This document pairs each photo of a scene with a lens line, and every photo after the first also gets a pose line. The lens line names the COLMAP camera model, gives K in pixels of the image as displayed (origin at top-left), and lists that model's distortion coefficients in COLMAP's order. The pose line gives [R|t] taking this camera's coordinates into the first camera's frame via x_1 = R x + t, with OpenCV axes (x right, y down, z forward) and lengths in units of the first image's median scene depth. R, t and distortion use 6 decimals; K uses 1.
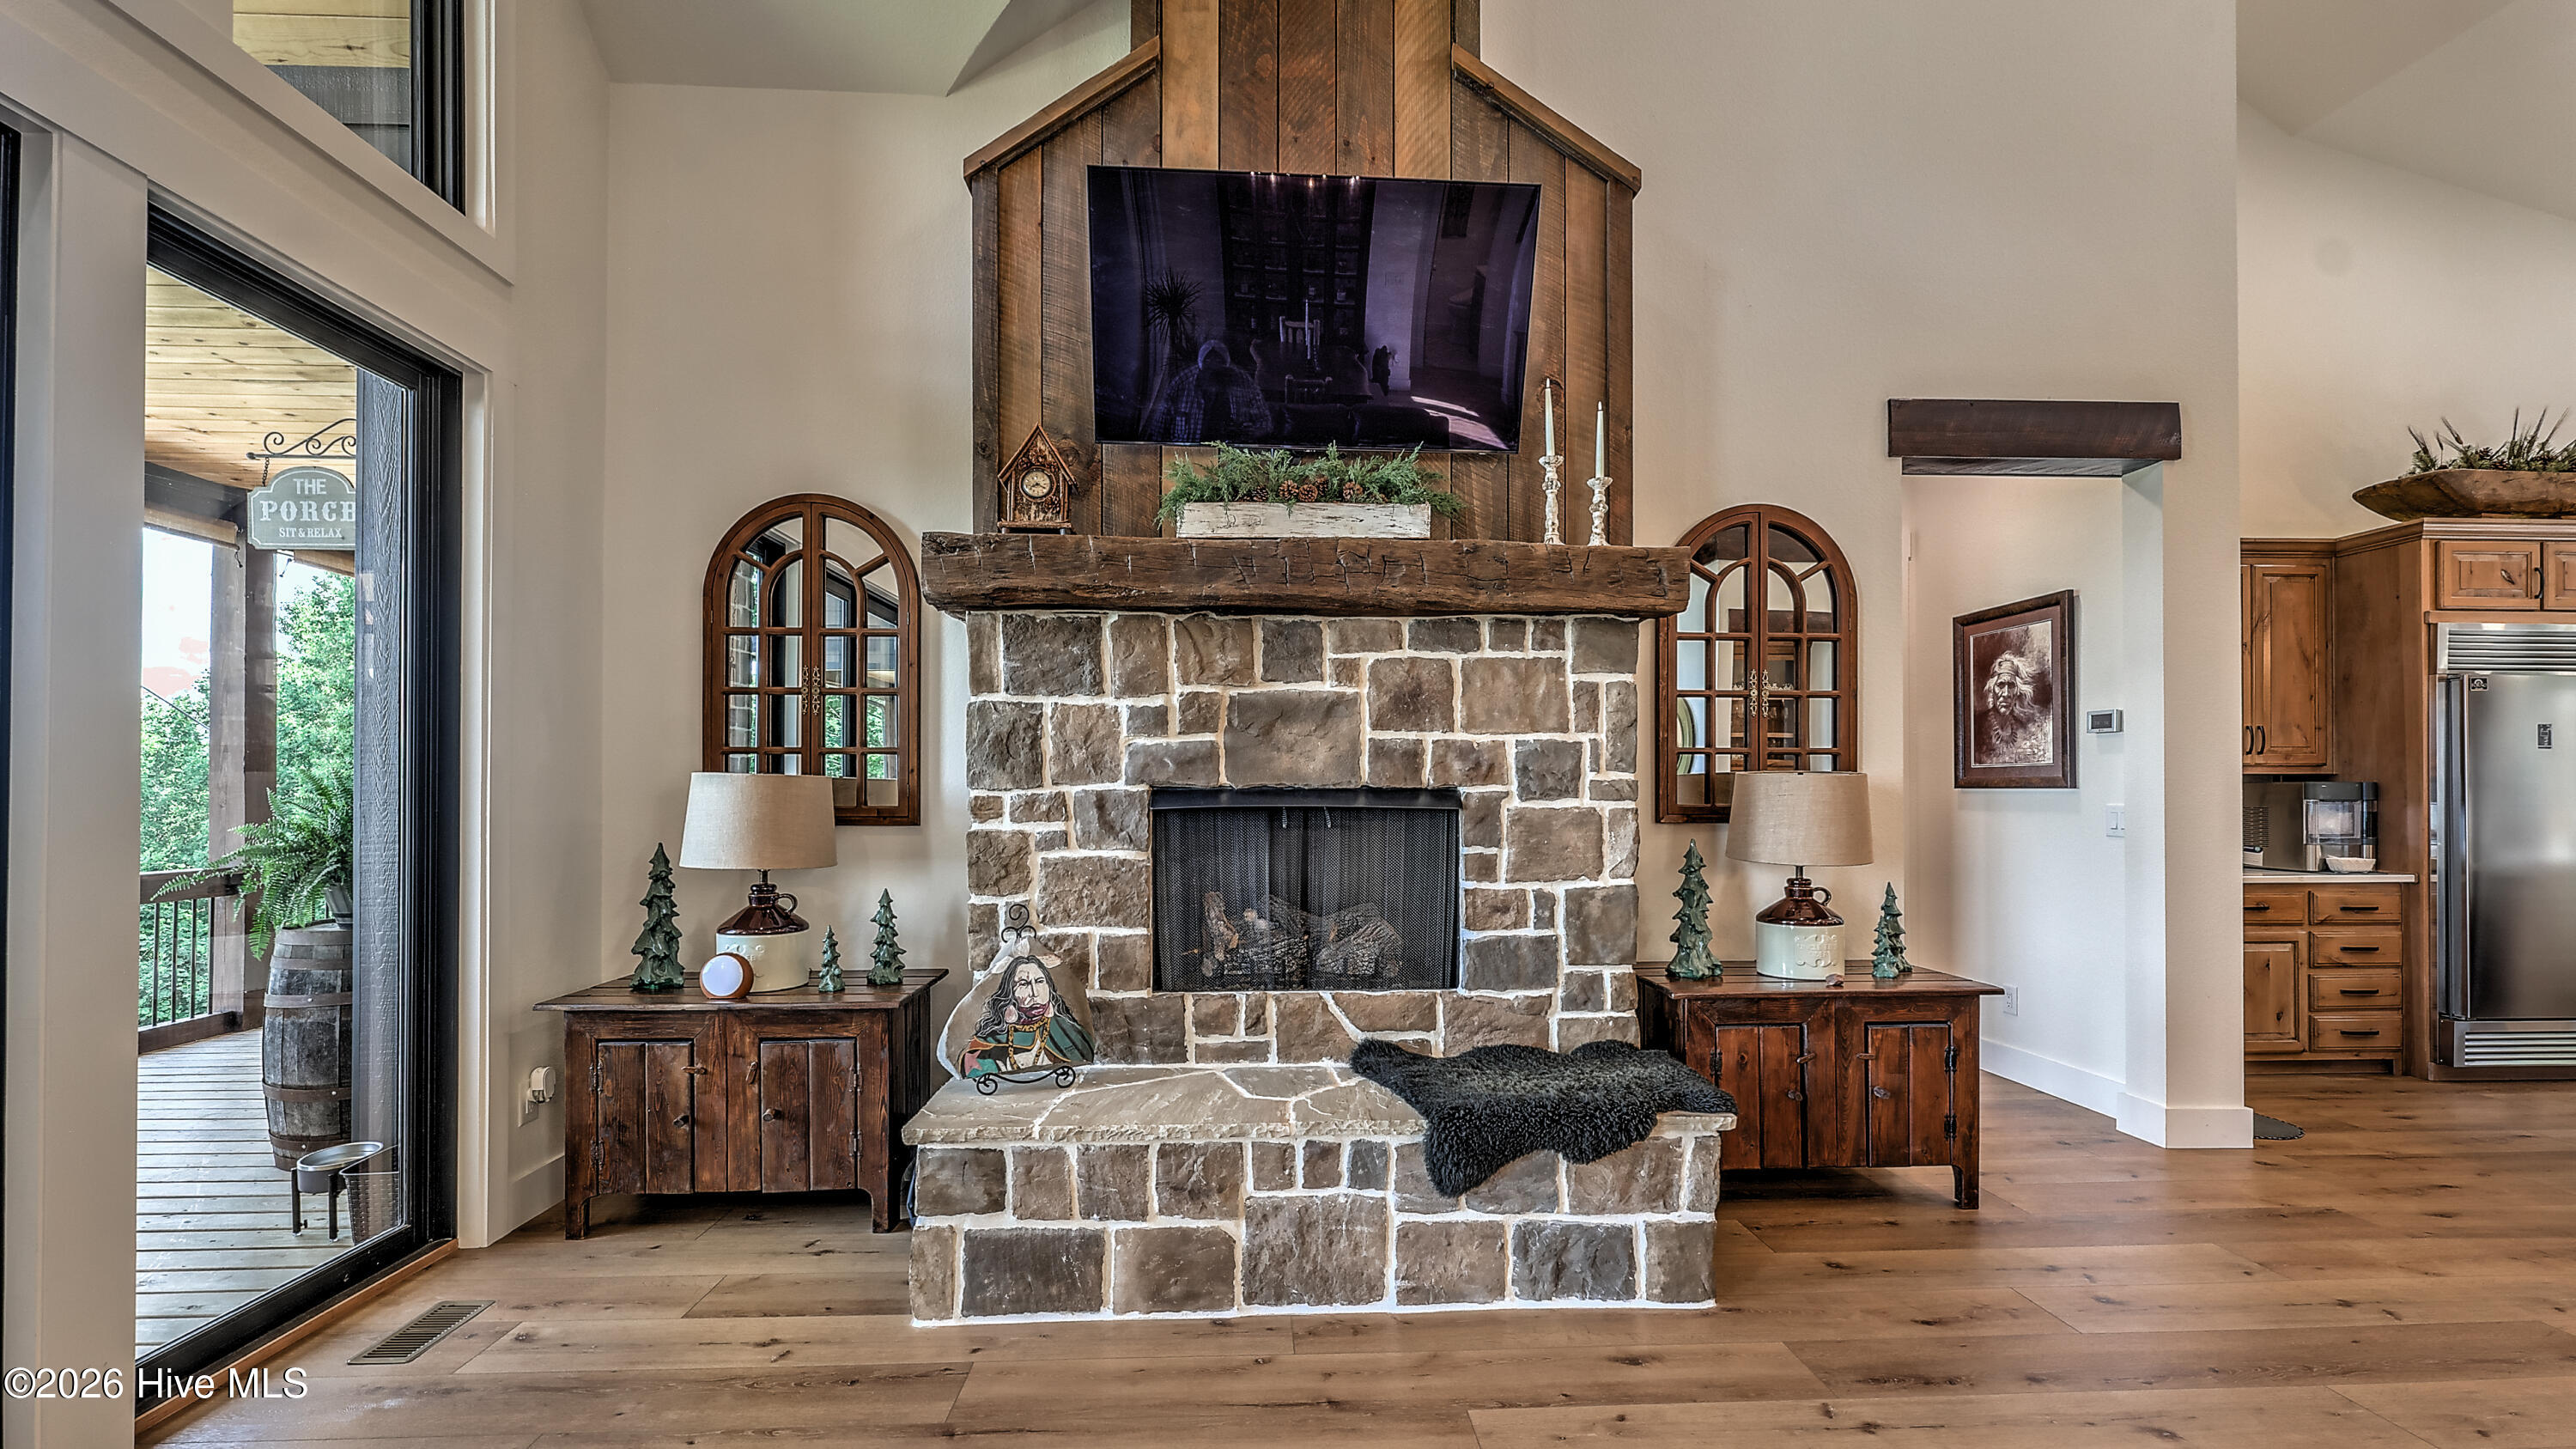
lens RADIAL K [[1046.4, 0, 1282.6], [0, 1046.4, 788.8], [0, 0, 1]] dist [-0.001143, -0.000144]
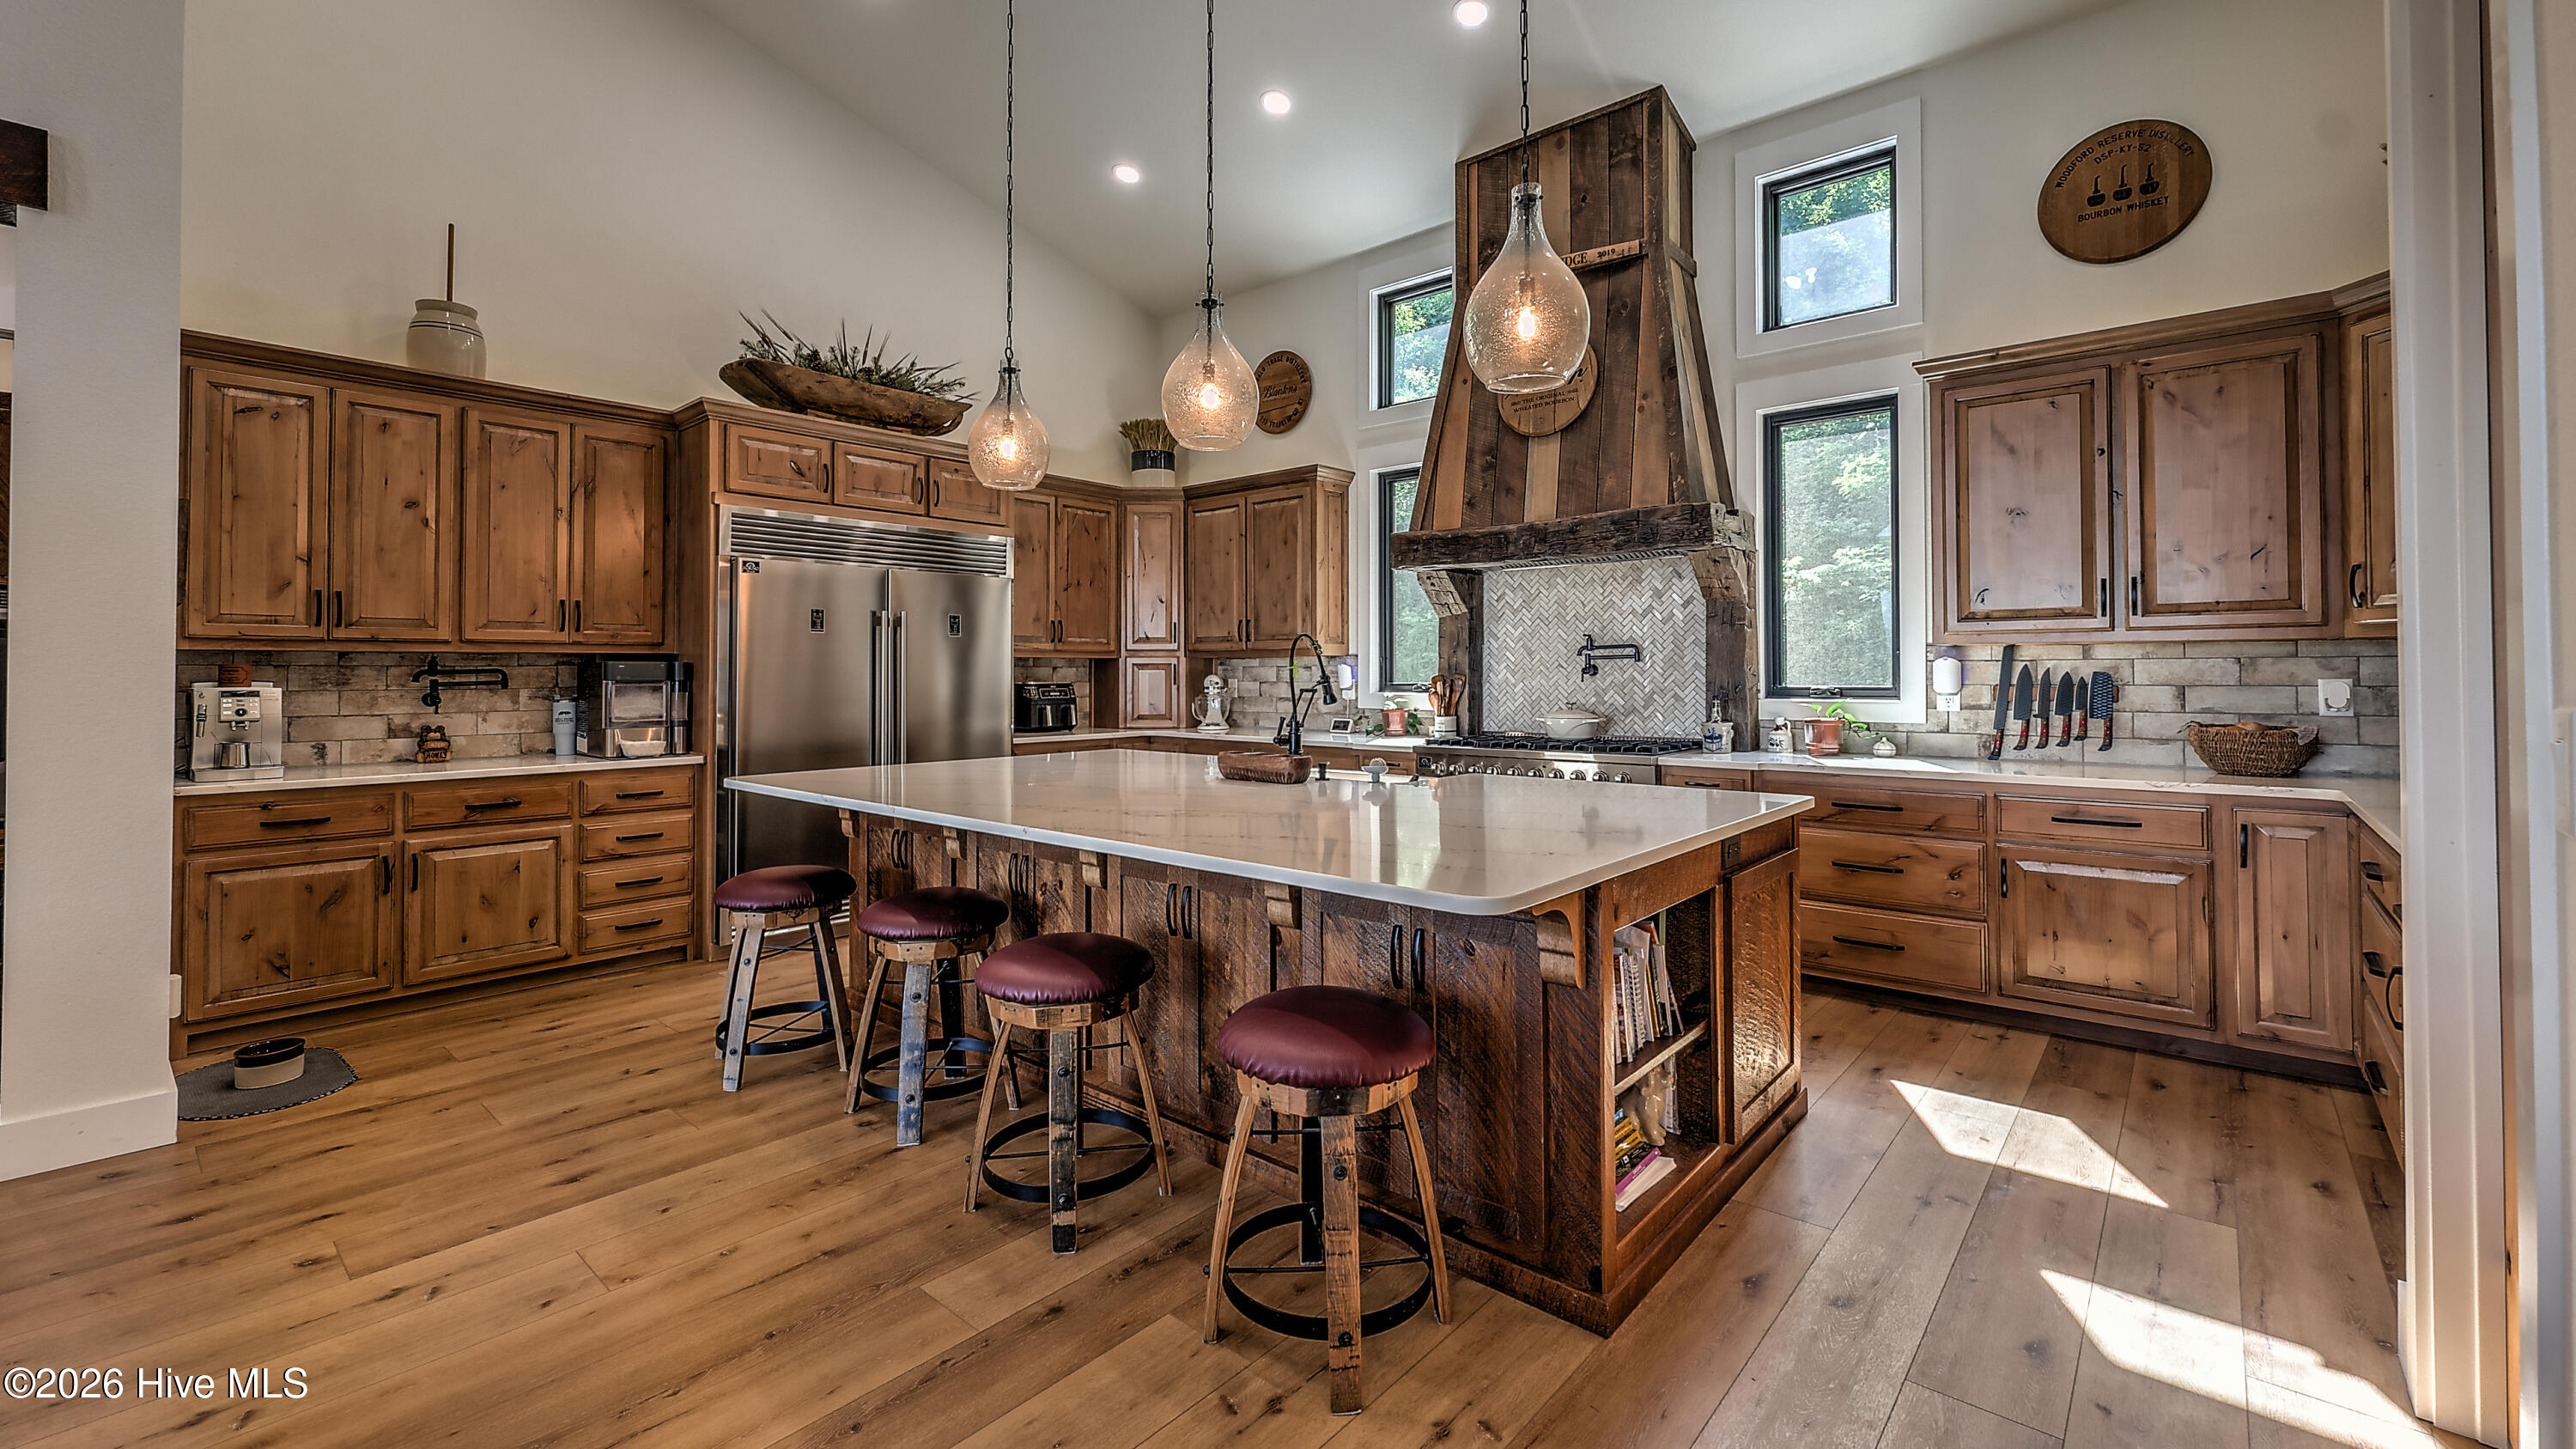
lens RADIAL K [[1056.6, 0, 1282.1], [0, 1056.6, 657.0], [0, 0, 1]] dist [0.001030, 0.000354]
pose [[0.693267, 0.009409, 0.720619, 1.125060], [-0.002682, 0.999942, -0.010476, -0.003441], [-0.720676, 0.005330, 0.693252, -0.140022]]
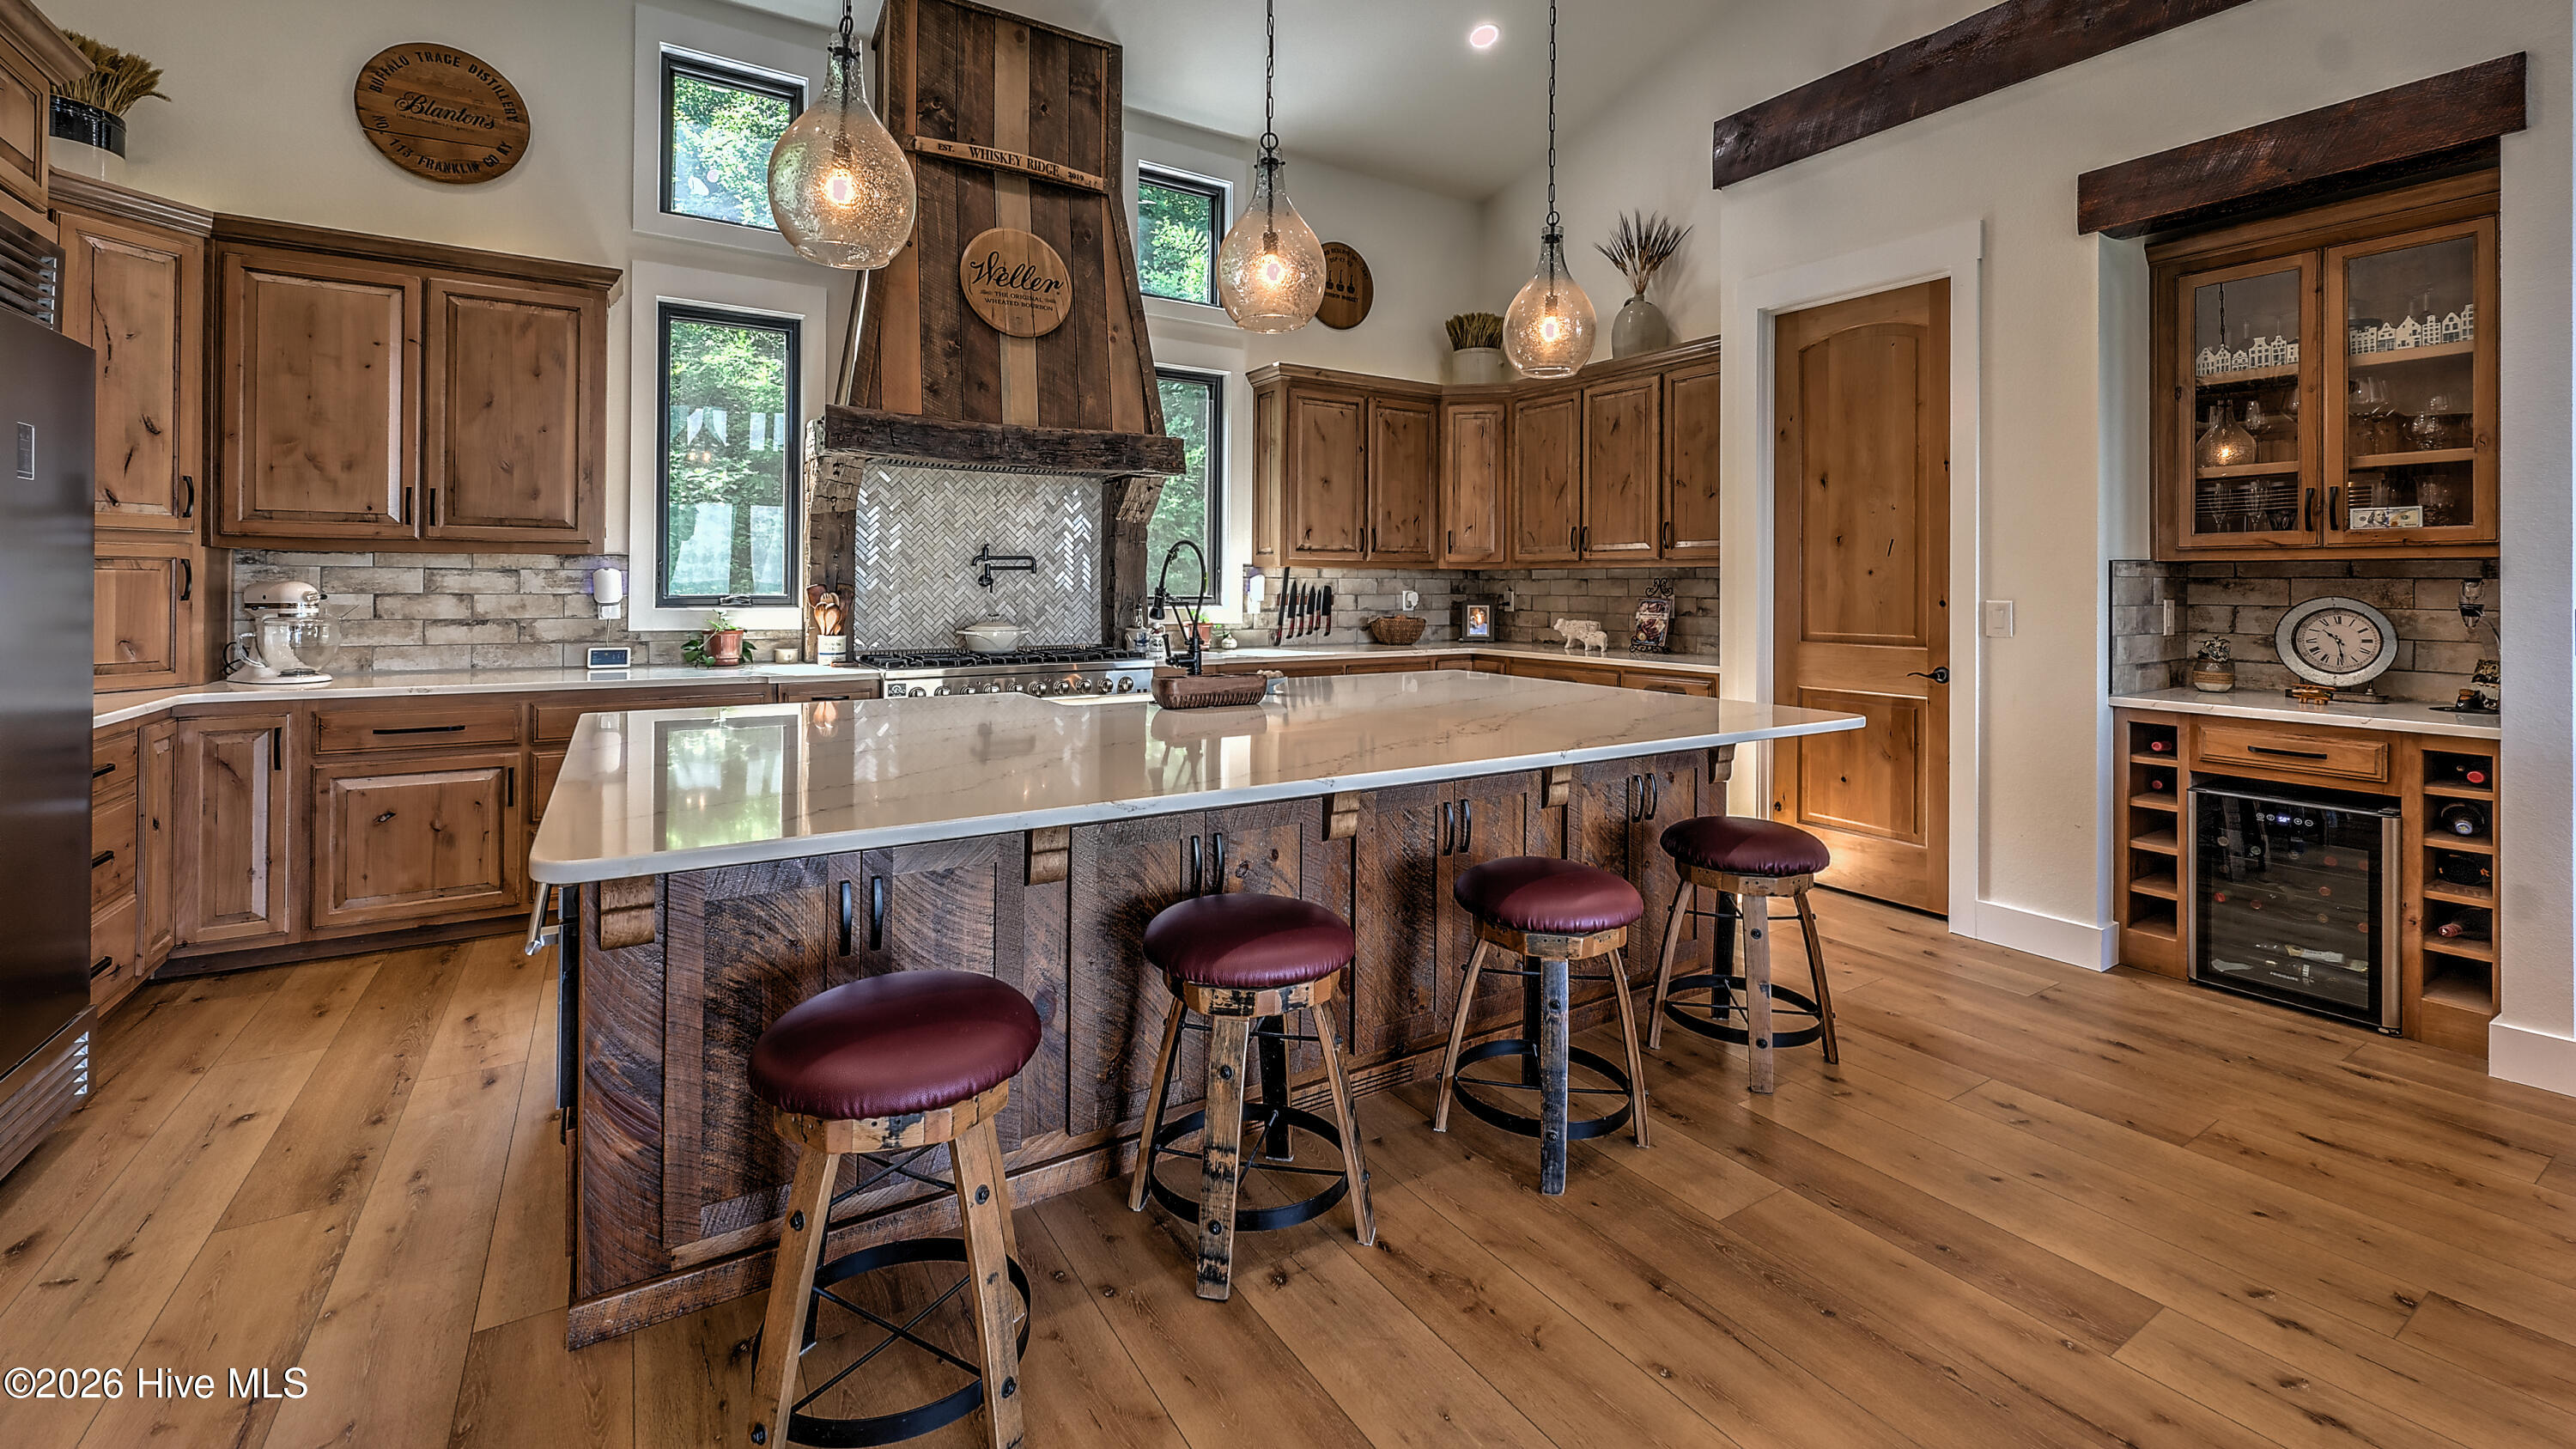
lens RADIAL K [[1043.0, 0, 1301.9], [0, 1043.0, 582.4], [0, 0, 1]] dist [-0.000839, 0.000255]
pose [[-0.500623, -0.001488, 0.865664, 1.029826], [-0.012987, 0.999899, -0.005792, 0.003767], [-0.865568, -0.014142, -0.500591, 1.106895]]
